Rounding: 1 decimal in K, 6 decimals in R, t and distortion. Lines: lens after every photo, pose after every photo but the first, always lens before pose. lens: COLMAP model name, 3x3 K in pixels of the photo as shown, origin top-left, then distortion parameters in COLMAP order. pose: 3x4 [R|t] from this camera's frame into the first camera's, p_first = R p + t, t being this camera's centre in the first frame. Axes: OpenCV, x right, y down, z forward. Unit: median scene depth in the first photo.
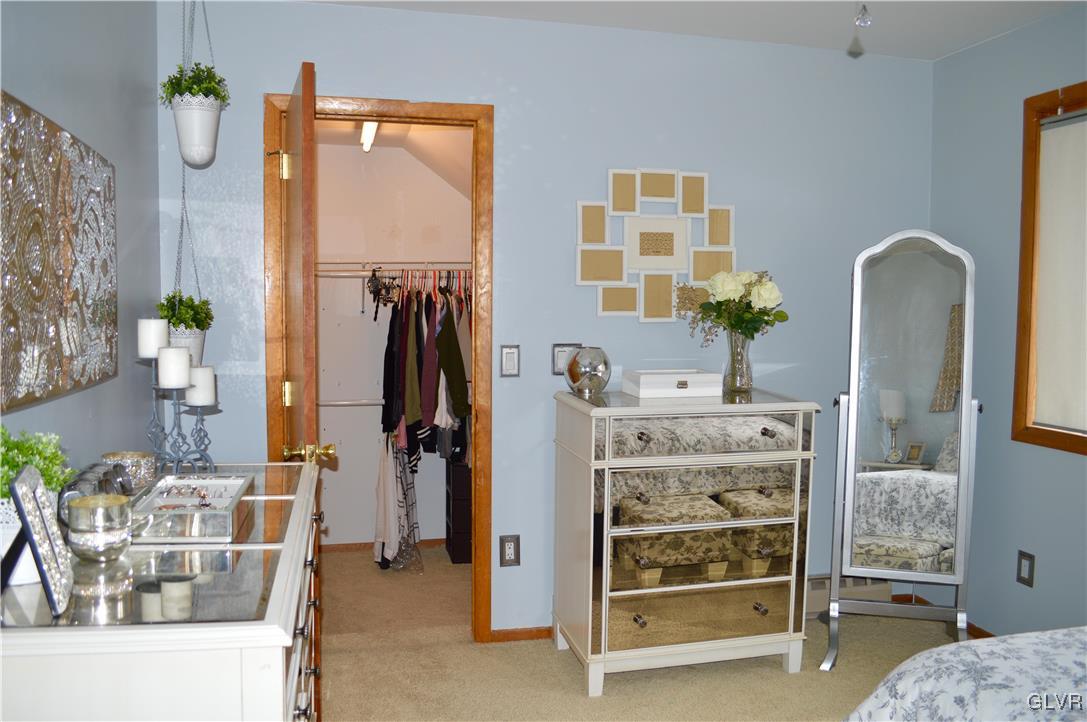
lens RADIAL K [[871.7, 0, 543.5], [0, 871.7, 361.0], [0, 0, 1]] dist [-0.079764, 0.006939]
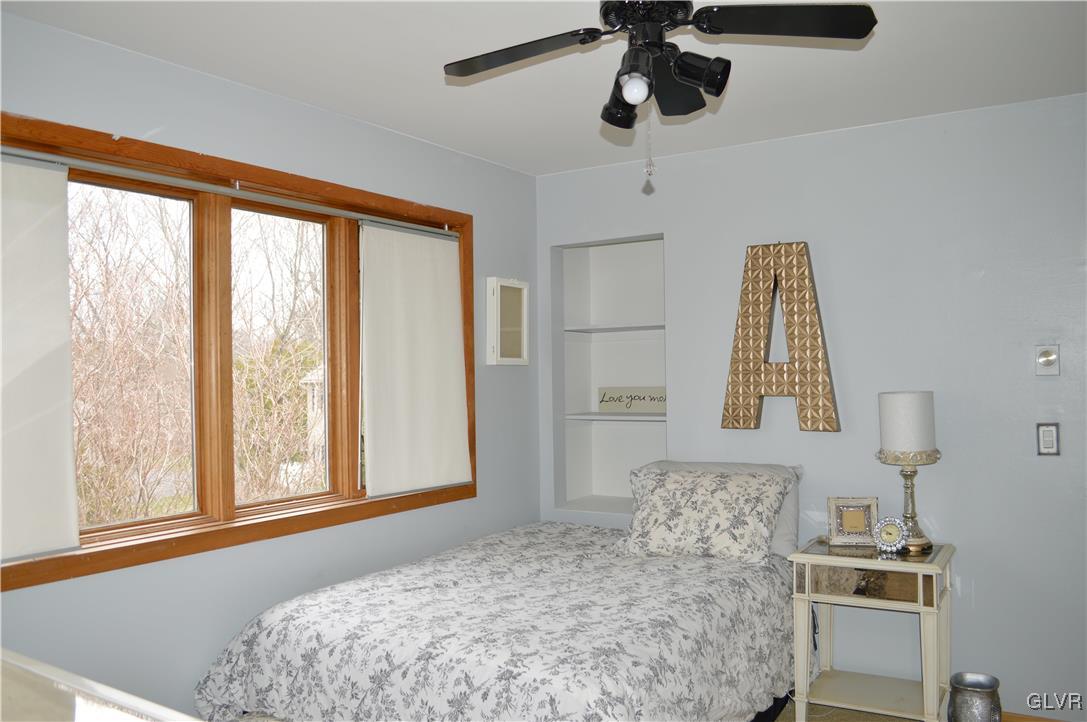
lens RADIAL K [[899.2, 0, 543.5], [0, 899.2, 361.0], [0, 0, 1]] dist [-0.082015, 0.002347]
pose [[-0.702994, 0.010328, 0.711121, -0.229010], [0.060645, 0.997123, 0.045470, -0.090636], [-0.708605, 0.075091, -0.701598, 1.016587]]
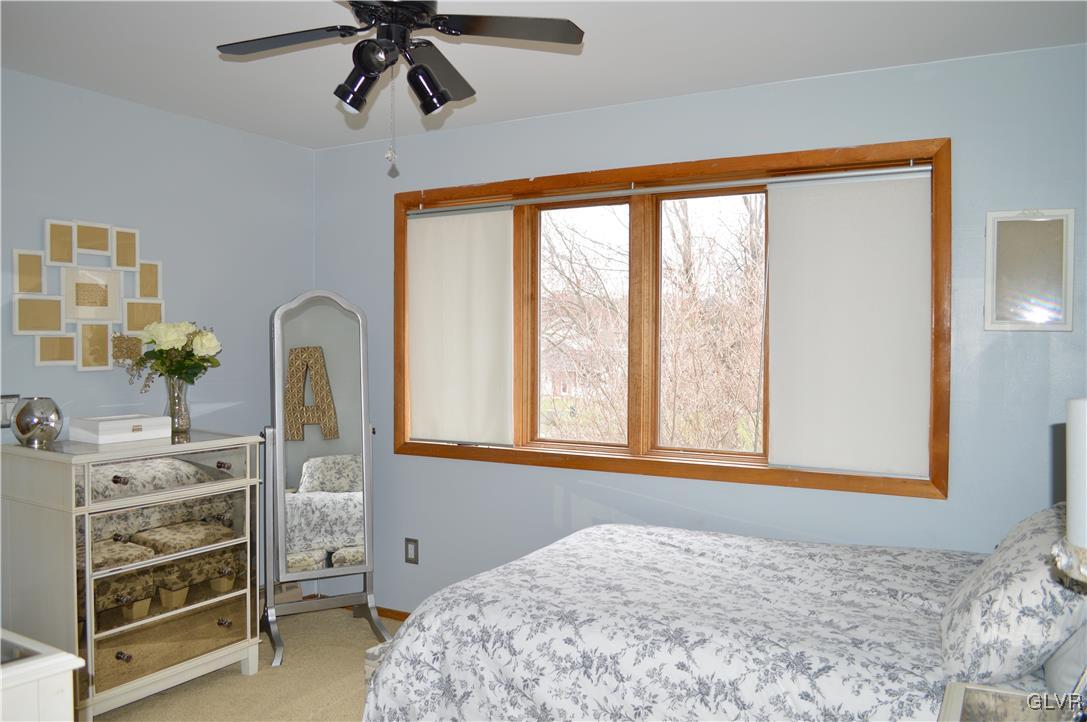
lens RADIAL K [[871.7, 0, 543.5], [0, 871.7, 361.0], [0, 0, 1]] dist [-0.079764, 0.006939]
pose [[0.685699, -0.017132, 0.727684, -0.249902], [0.052729, 0.998265, -0.026185, -0.001797], [-0.725973, 0.056326, 0.685413, -0.079074]]
